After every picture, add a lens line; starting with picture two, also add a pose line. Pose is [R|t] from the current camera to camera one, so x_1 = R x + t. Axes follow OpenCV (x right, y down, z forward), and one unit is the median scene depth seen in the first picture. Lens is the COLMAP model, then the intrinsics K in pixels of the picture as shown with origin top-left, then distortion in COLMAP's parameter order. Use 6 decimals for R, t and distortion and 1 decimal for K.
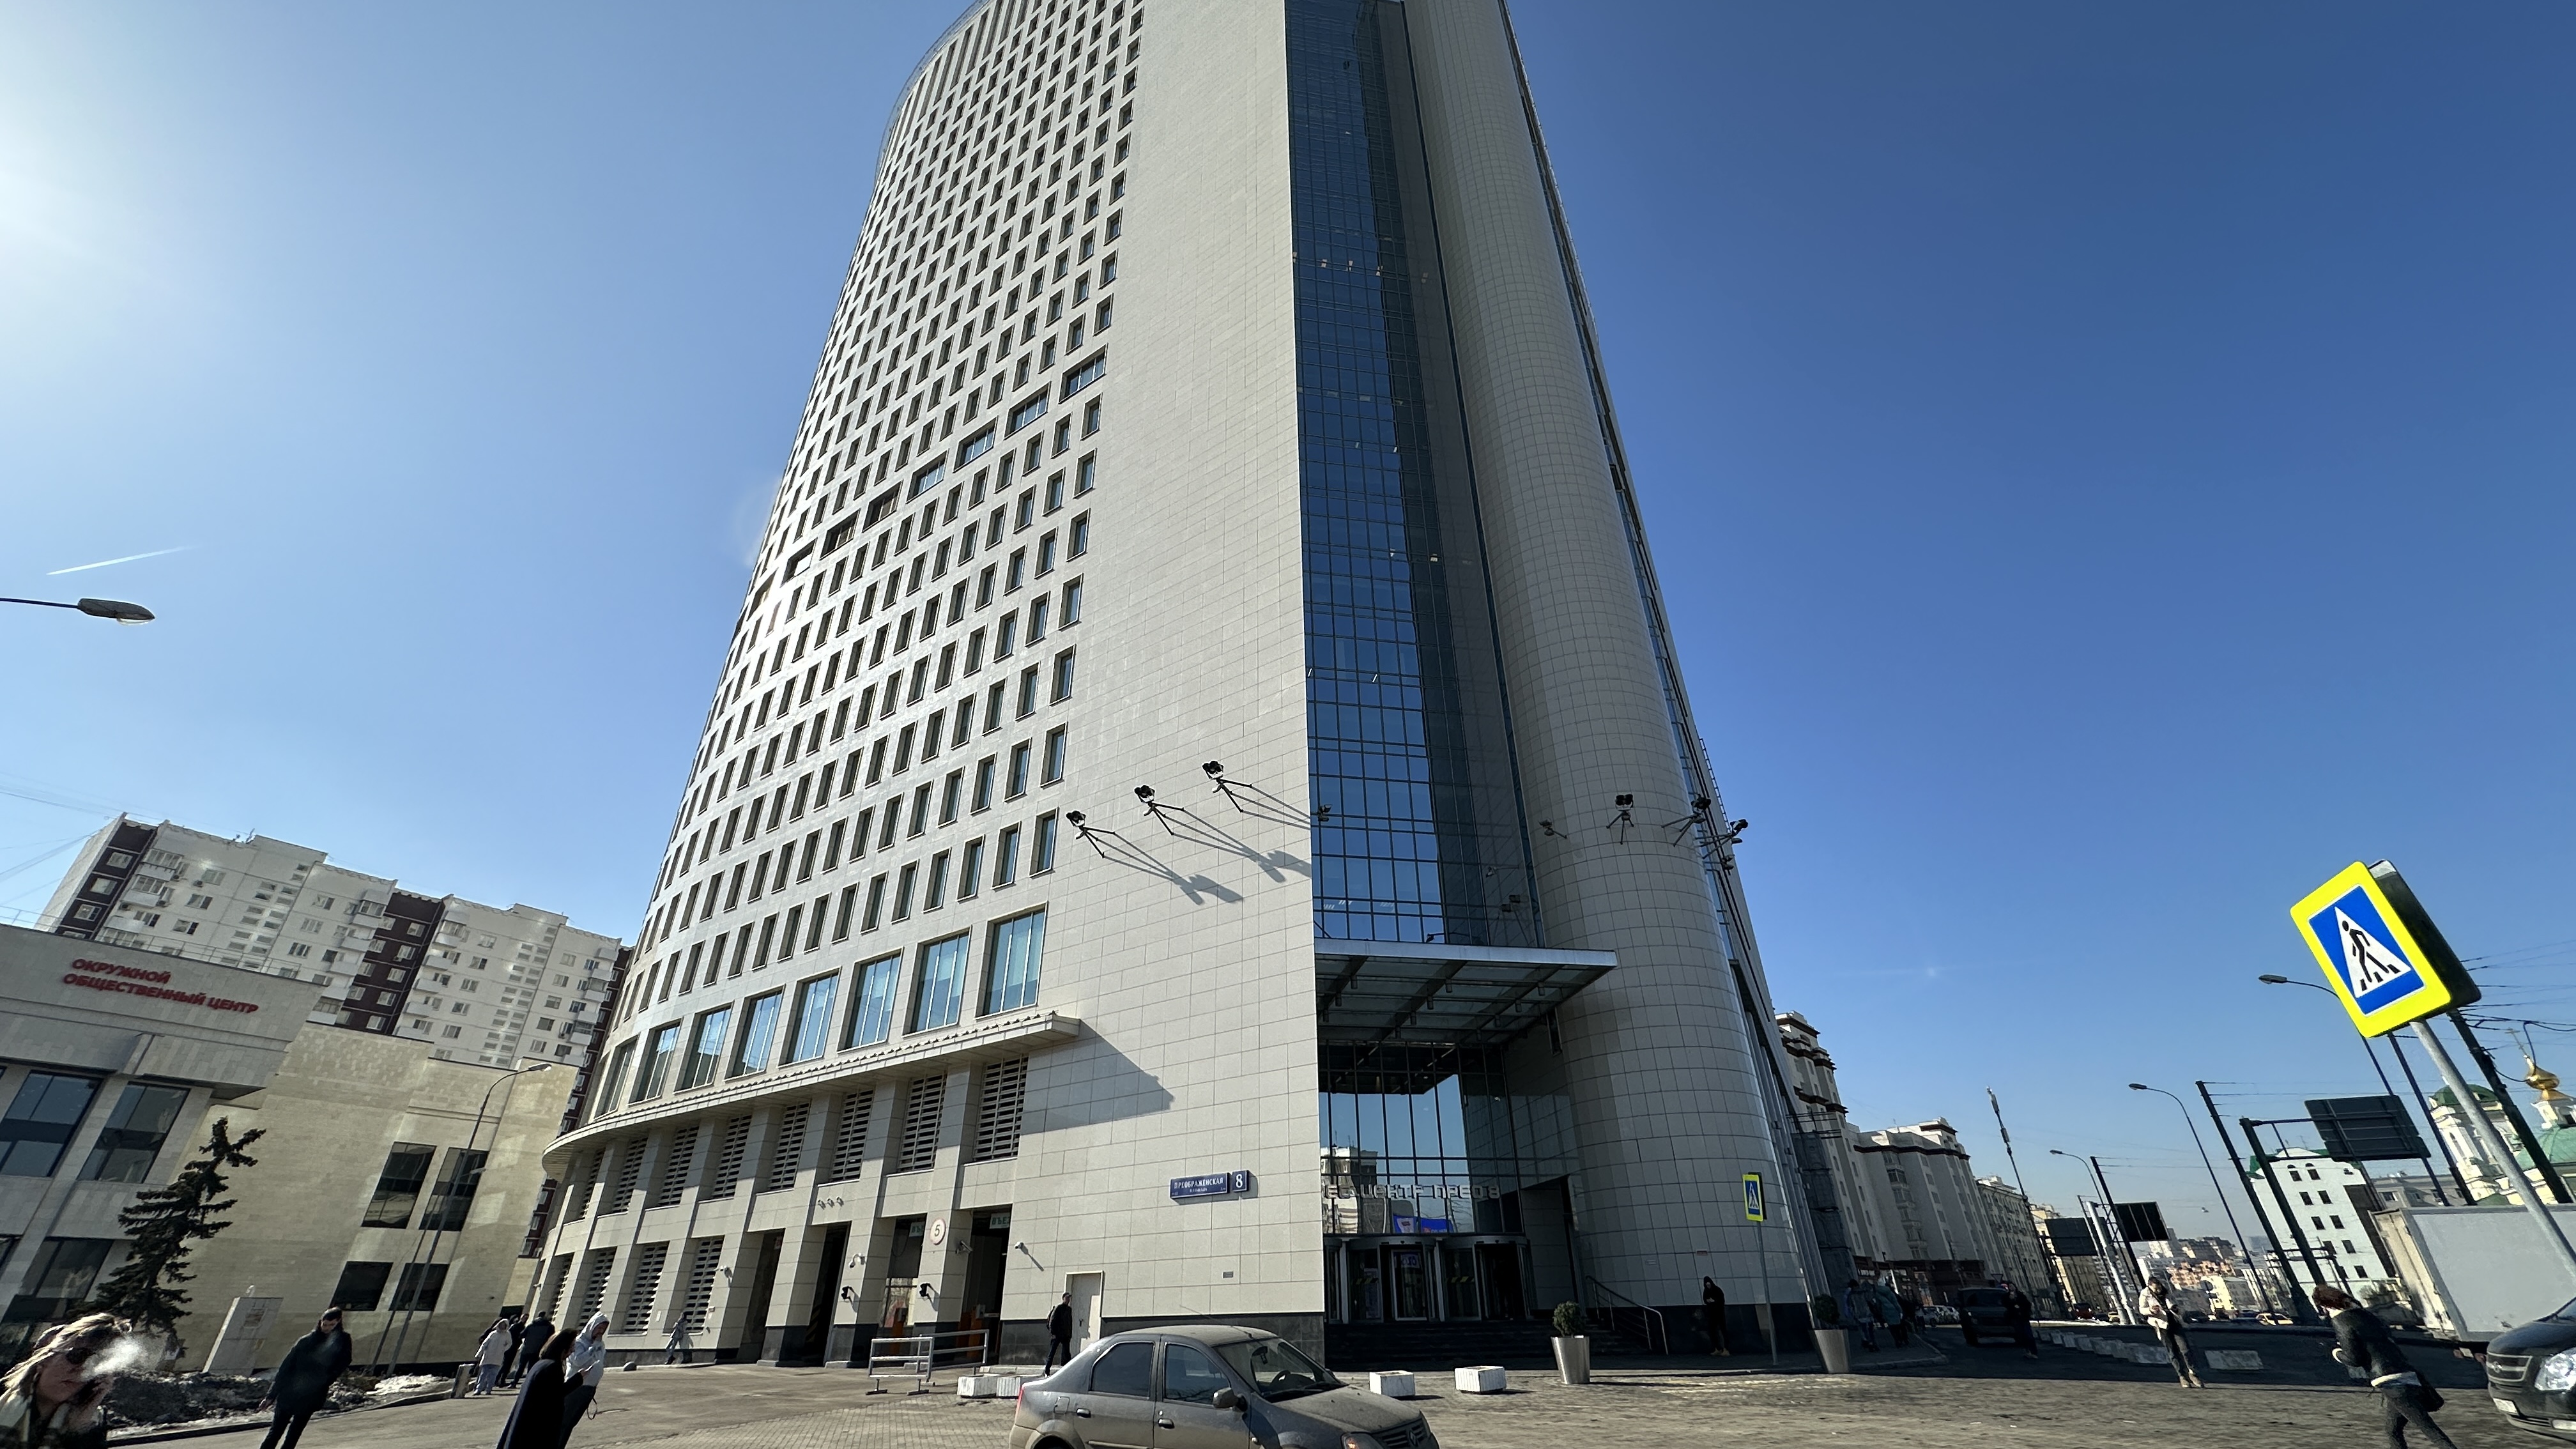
lens RADIAL K [[1036.6, 0, 1288.0], [0, 1036.6, 724.5], [0, 0, 1]] dist [-0.000718, -0.000246]
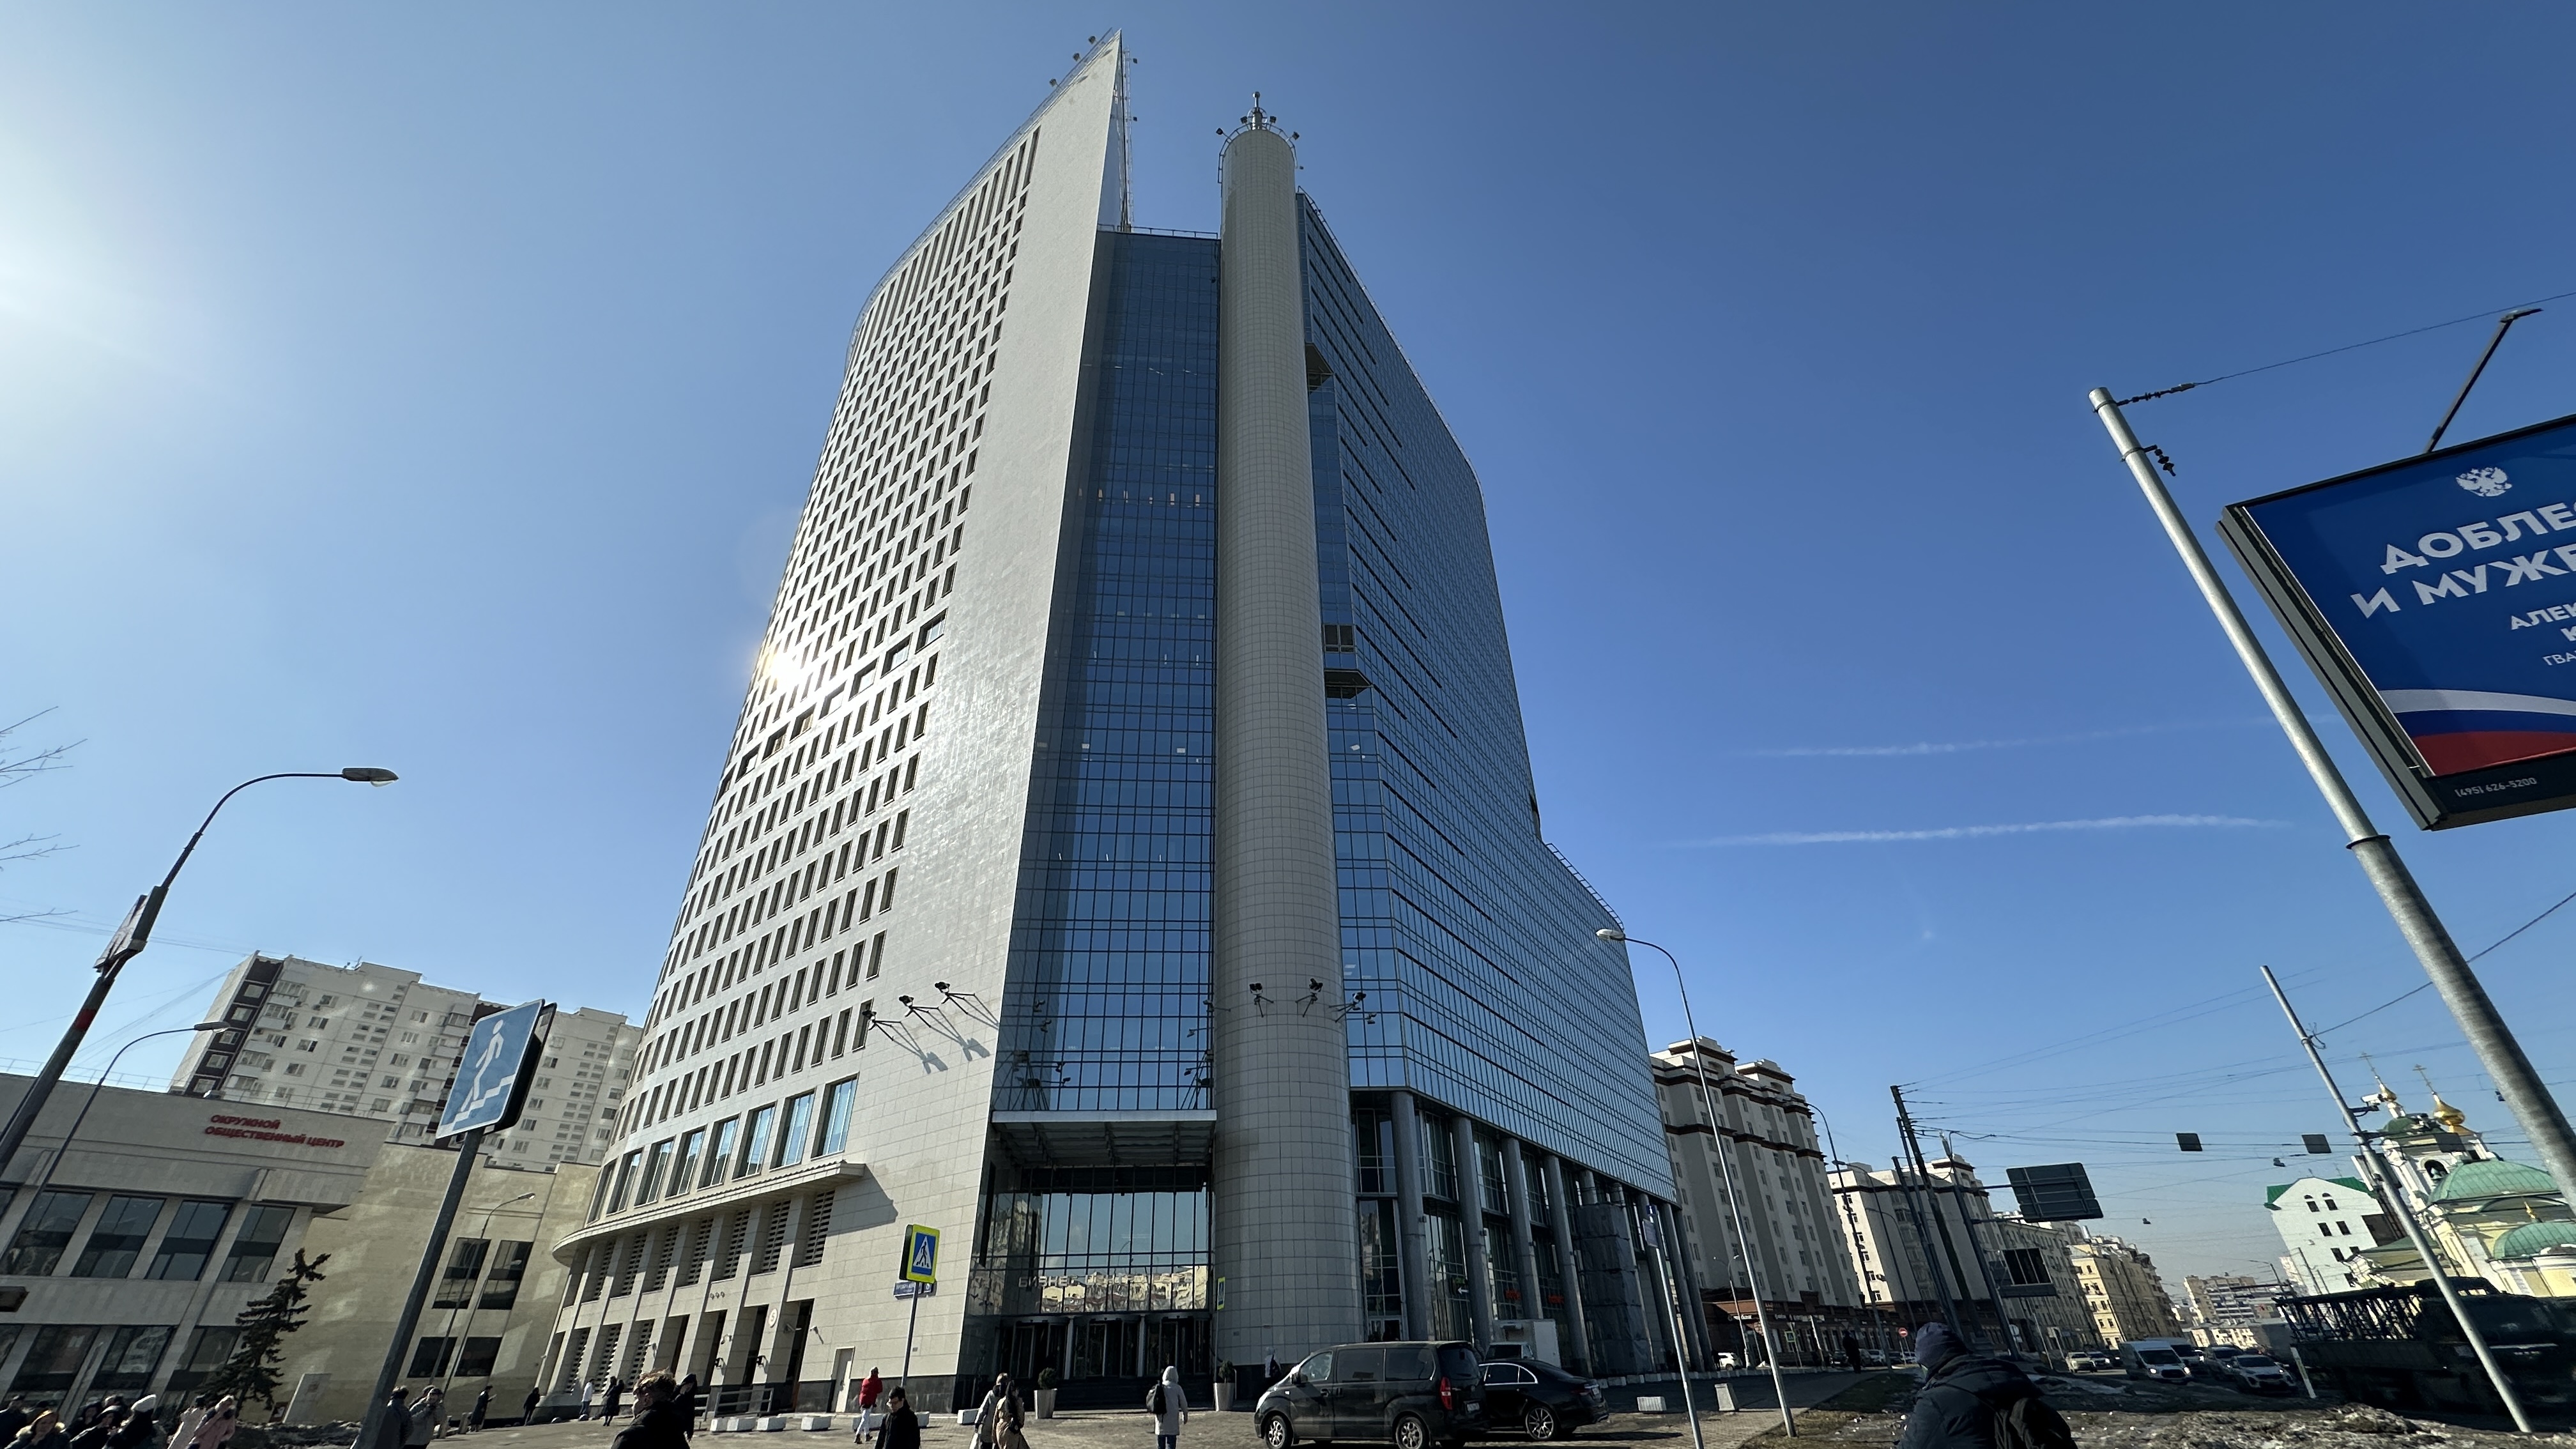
lens RADIAL K [[1036.6, 0, 1288.0], [0, 1036.6, 724.5], [0, 0, 1]] dist [-0.000718, -0.000246]
pose [[0.996431, -0.054577, -0.064394, 0.344251], [0.052341, 0.997984, -0.035906, -0.161697], [0.066224, 0.032408, 0.997278, -0.273291]]
